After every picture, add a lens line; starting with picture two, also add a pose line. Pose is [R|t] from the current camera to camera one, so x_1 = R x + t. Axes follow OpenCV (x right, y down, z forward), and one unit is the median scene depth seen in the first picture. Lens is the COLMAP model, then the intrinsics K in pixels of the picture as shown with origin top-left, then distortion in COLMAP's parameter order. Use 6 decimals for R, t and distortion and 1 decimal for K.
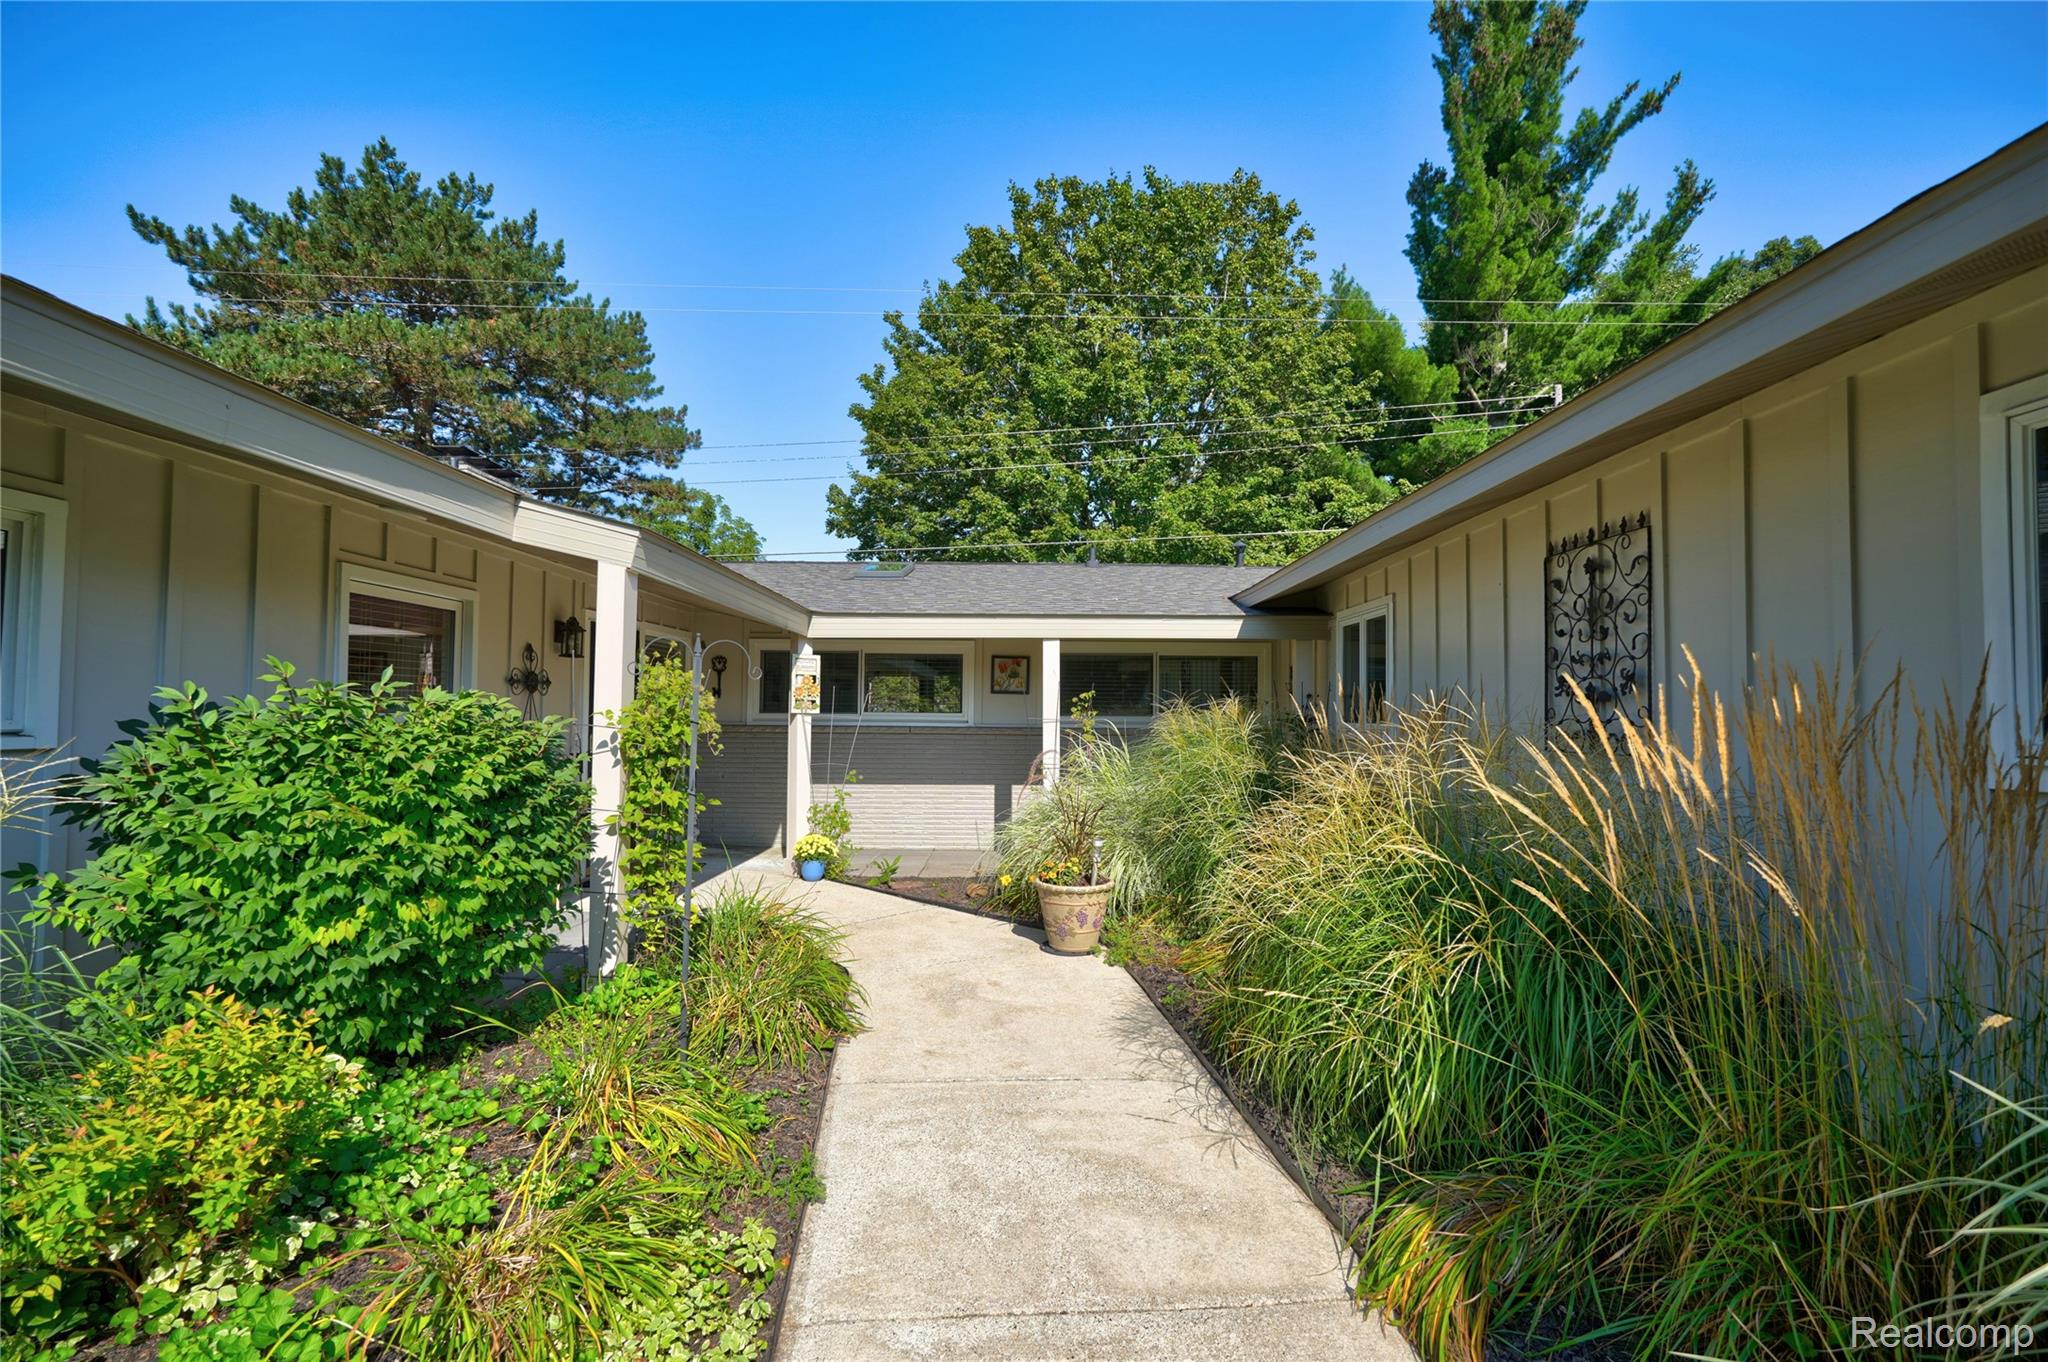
lens RADIAL K [[903.1, 0, 1028.1], [0, 903.1, 679.6], [0, 0, 1]] dist [-0.007724, 0.002071]
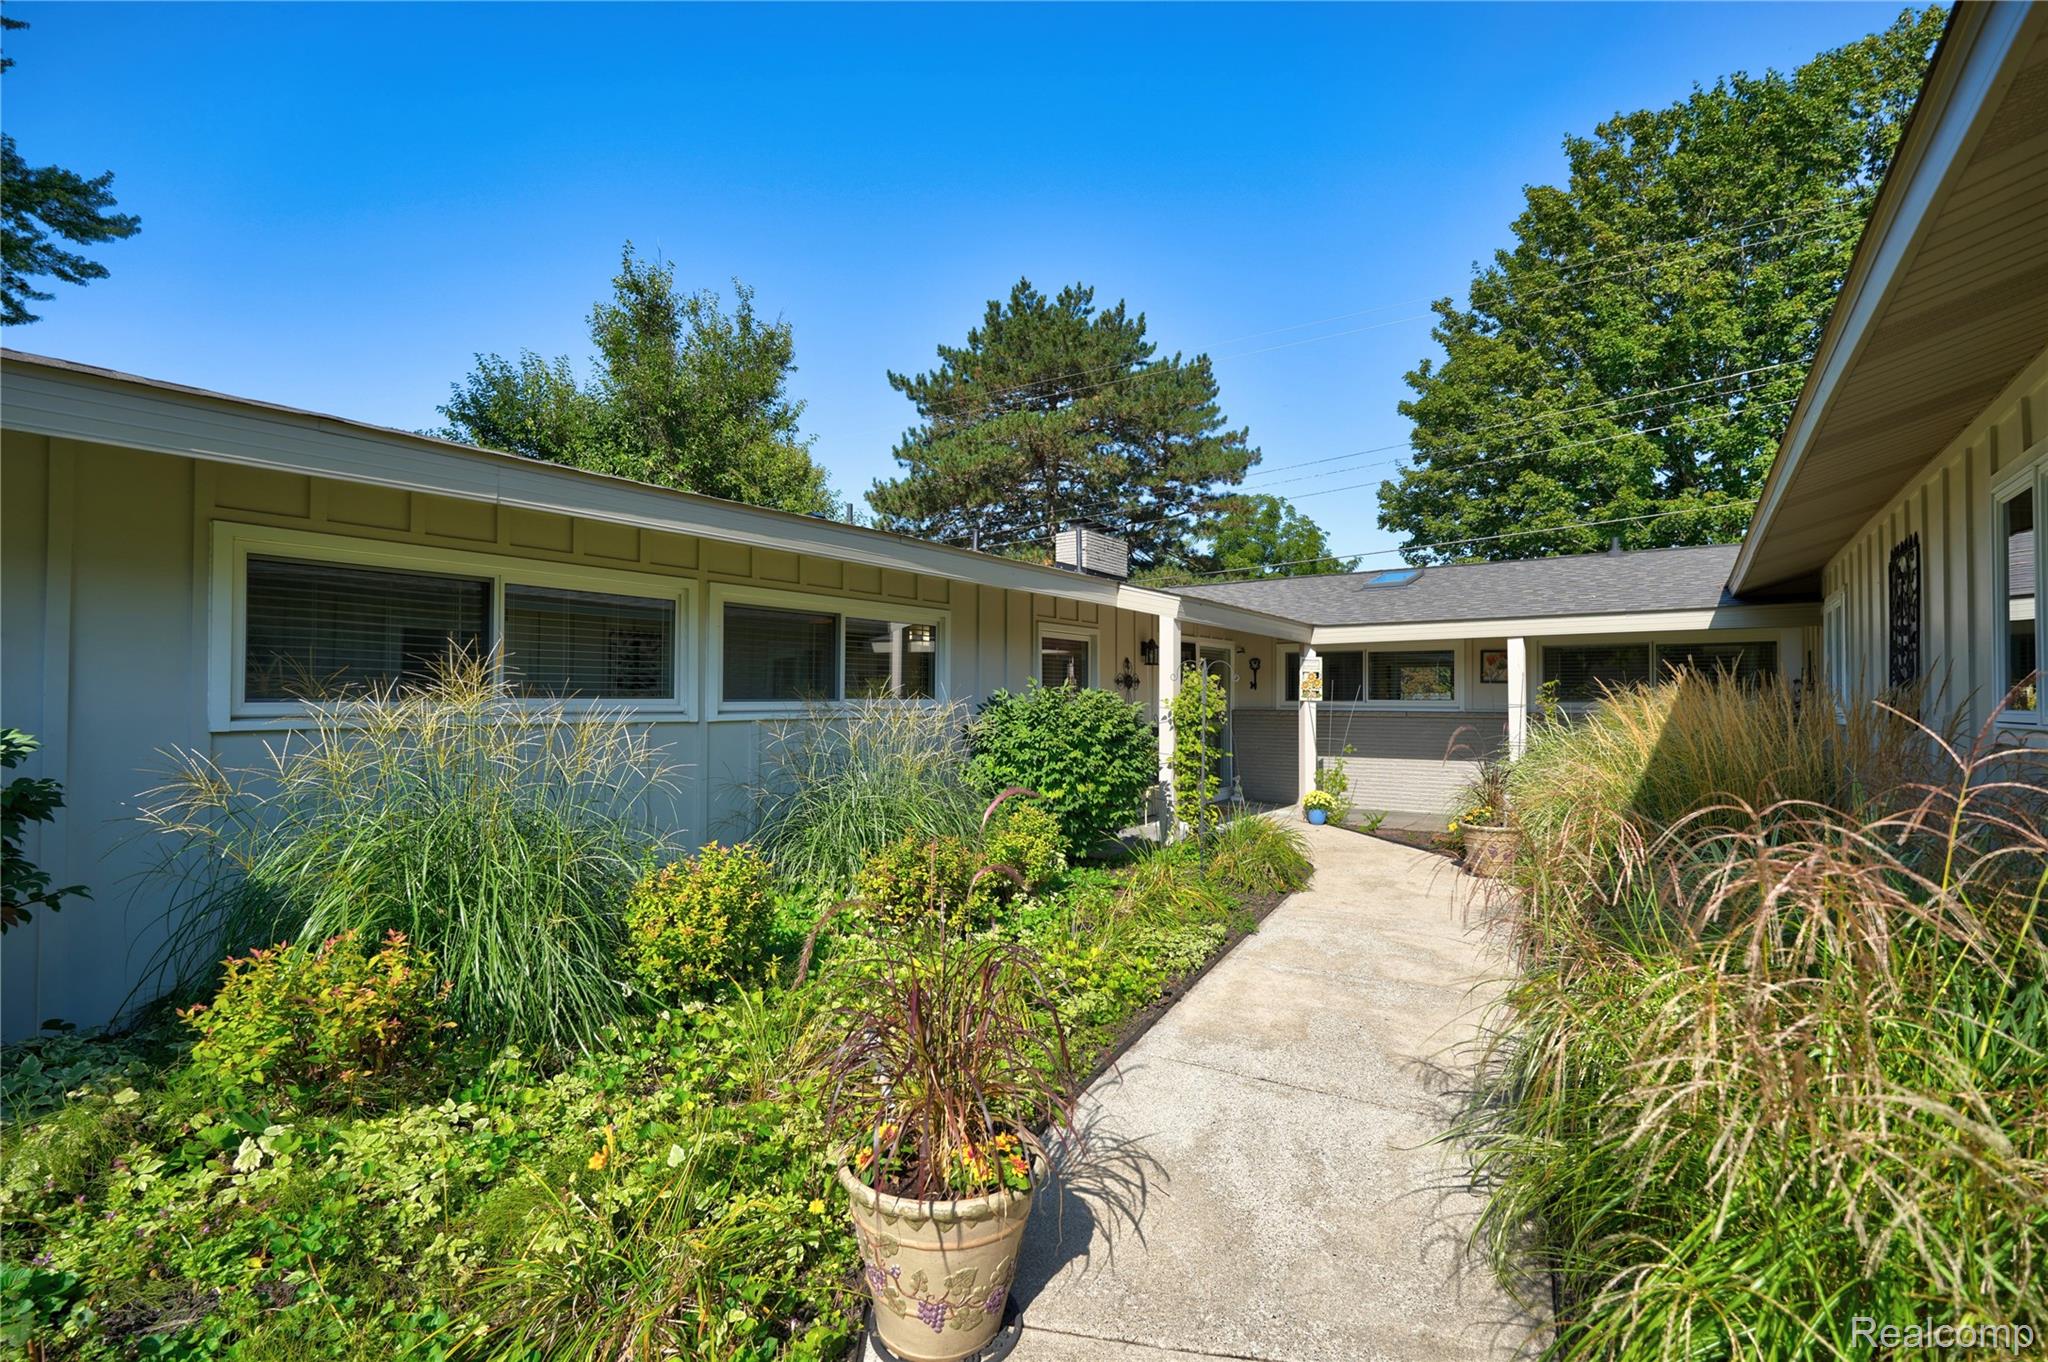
lens RADIAL K [[903.1, 0, 1023.4], [0, 903.1, 684.2], [0, 0, 1]] dist [-0.007724, 0.002071]
pose [[0.812089, -0.015731, -0.583321, 0.066144], [0.024901, 0.999660, 0.007708, -0.002990], [0.583002, -0.020784, 0.812205, -0.117201]]
